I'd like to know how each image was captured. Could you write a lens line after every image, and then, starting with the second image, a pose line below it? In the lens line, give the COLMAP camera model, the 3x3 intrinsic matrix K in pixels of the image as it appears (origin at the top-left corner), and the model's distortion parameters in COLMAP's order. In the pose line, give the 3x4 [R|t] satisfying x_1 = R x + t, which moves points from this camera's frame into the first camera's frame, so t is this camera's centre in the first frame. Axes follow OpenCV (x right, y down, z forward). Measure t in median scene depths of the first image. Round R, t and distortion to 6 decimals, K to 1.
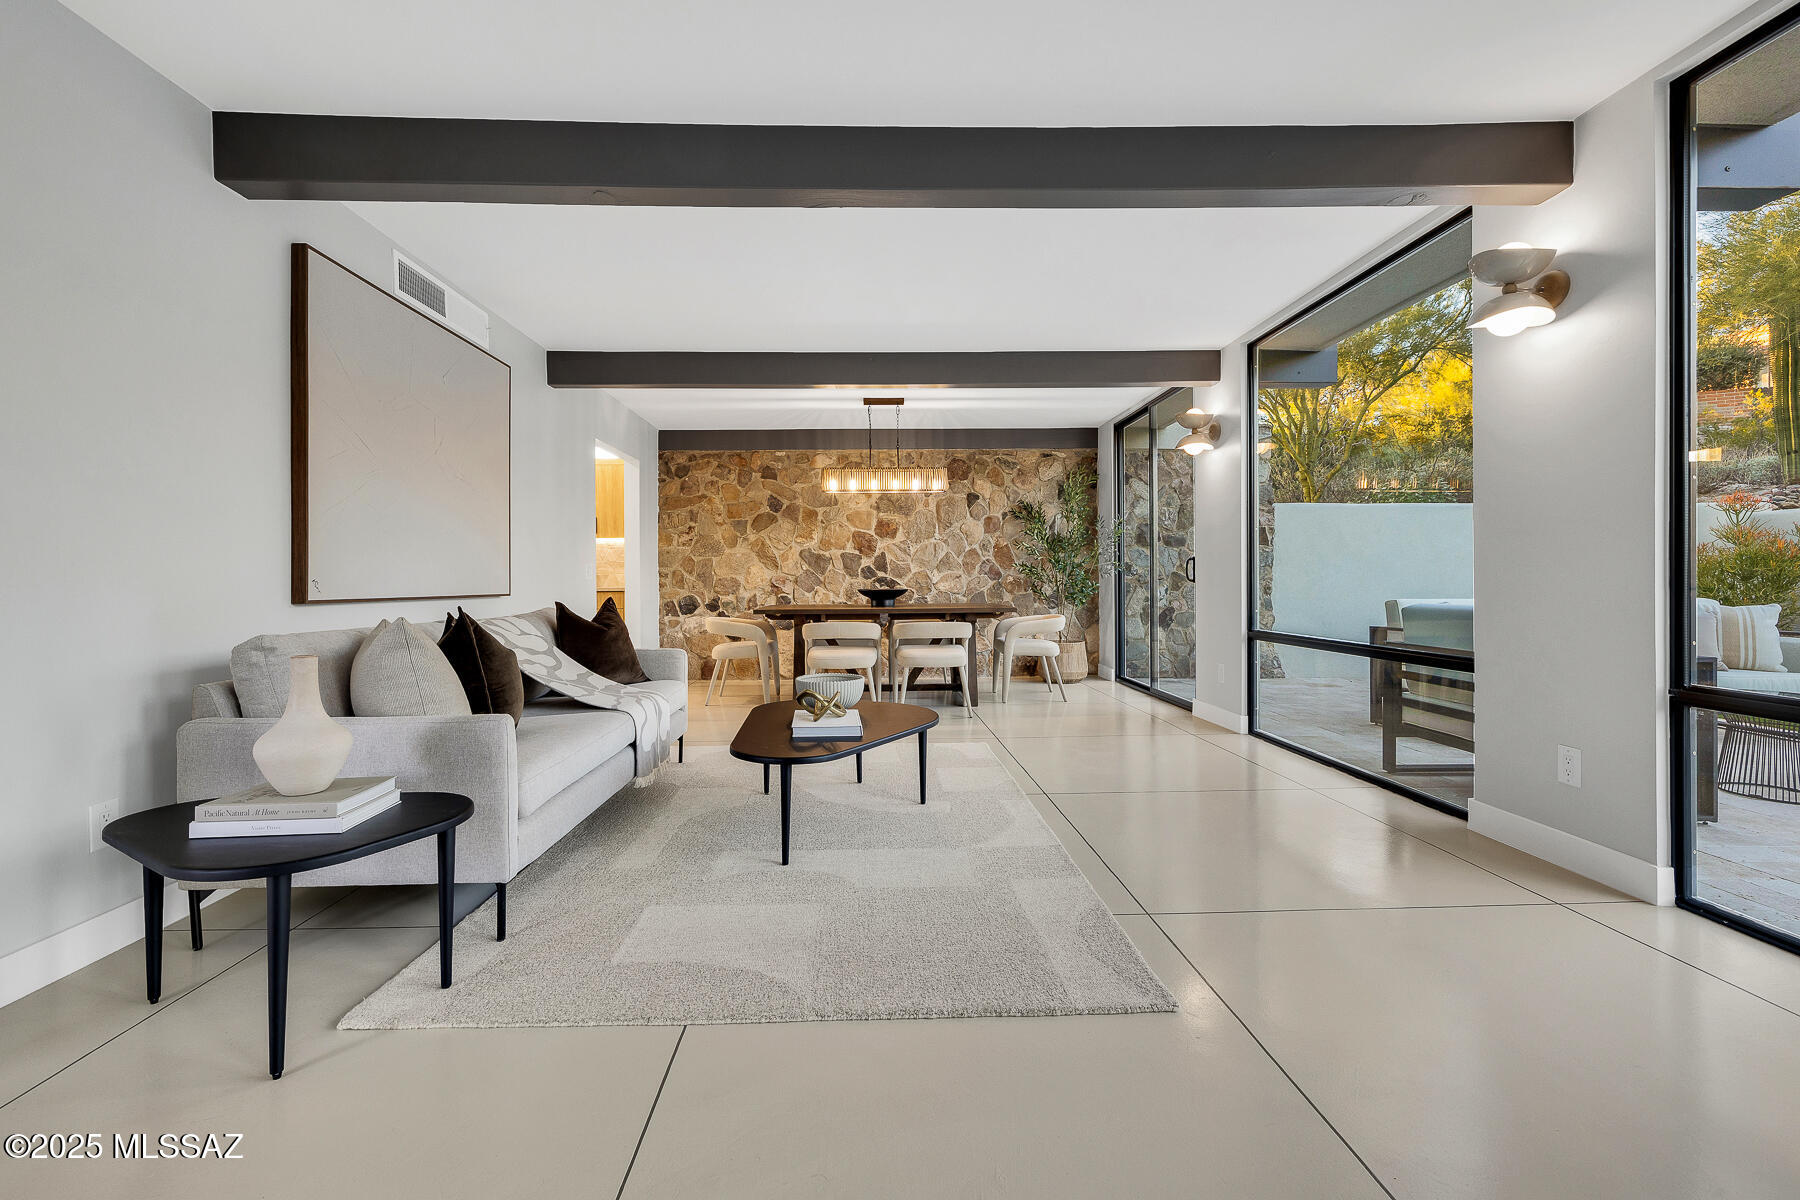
lens RADIAL K [[756.7, 0, 889.2], [0, 756.7, 580.9], [0, 0, 1]] dist [-0.001097, 0.000295]
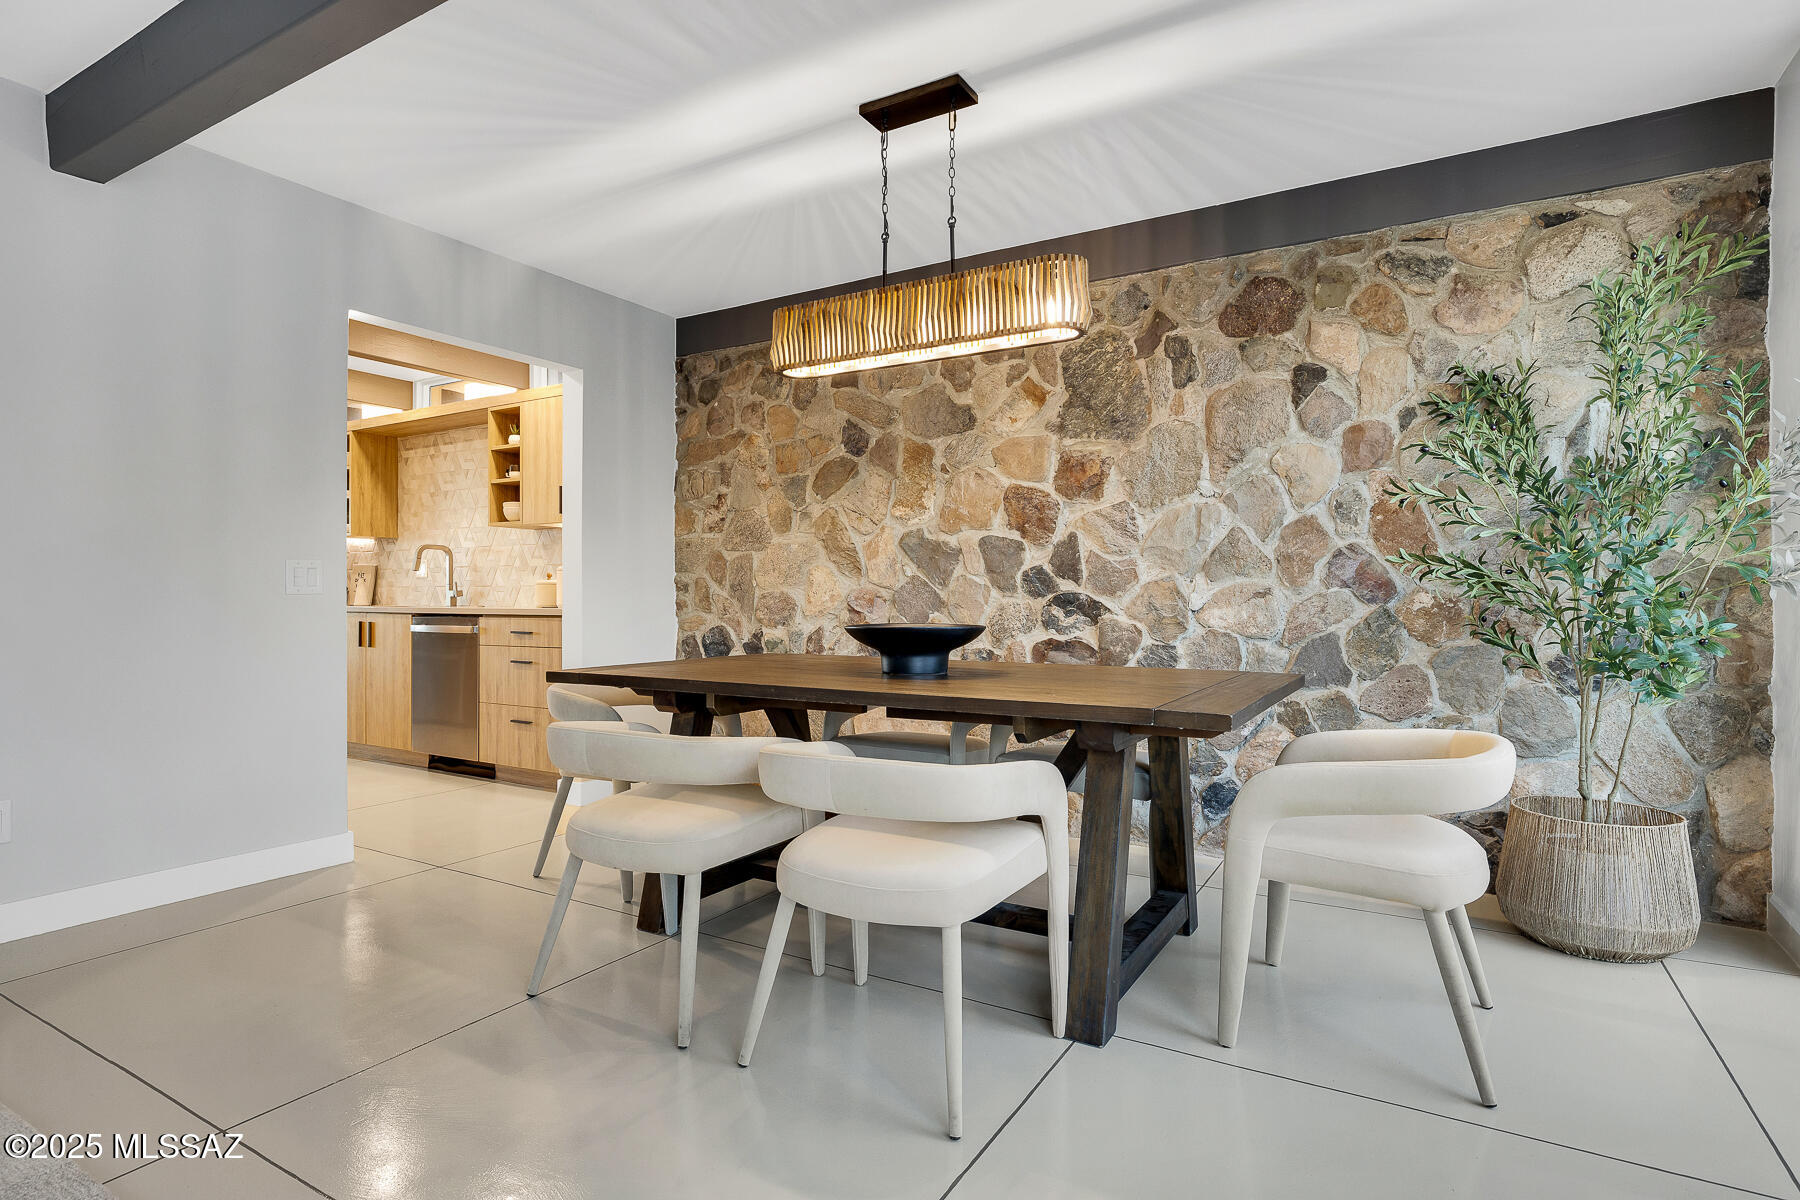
lens RADIAL K [[926.5, 0, 905.4], [0, 926.5, 596.0], [0, 0, 1]] dist [-0.003468, 0.001780]
pose [[0.842938, 0.007364, -0.537960, 0.196465], [-0.008070, 0.999967, 0.001043, -0.003348], [0.537950, 0.003462, 0.842970, 0.544019]]
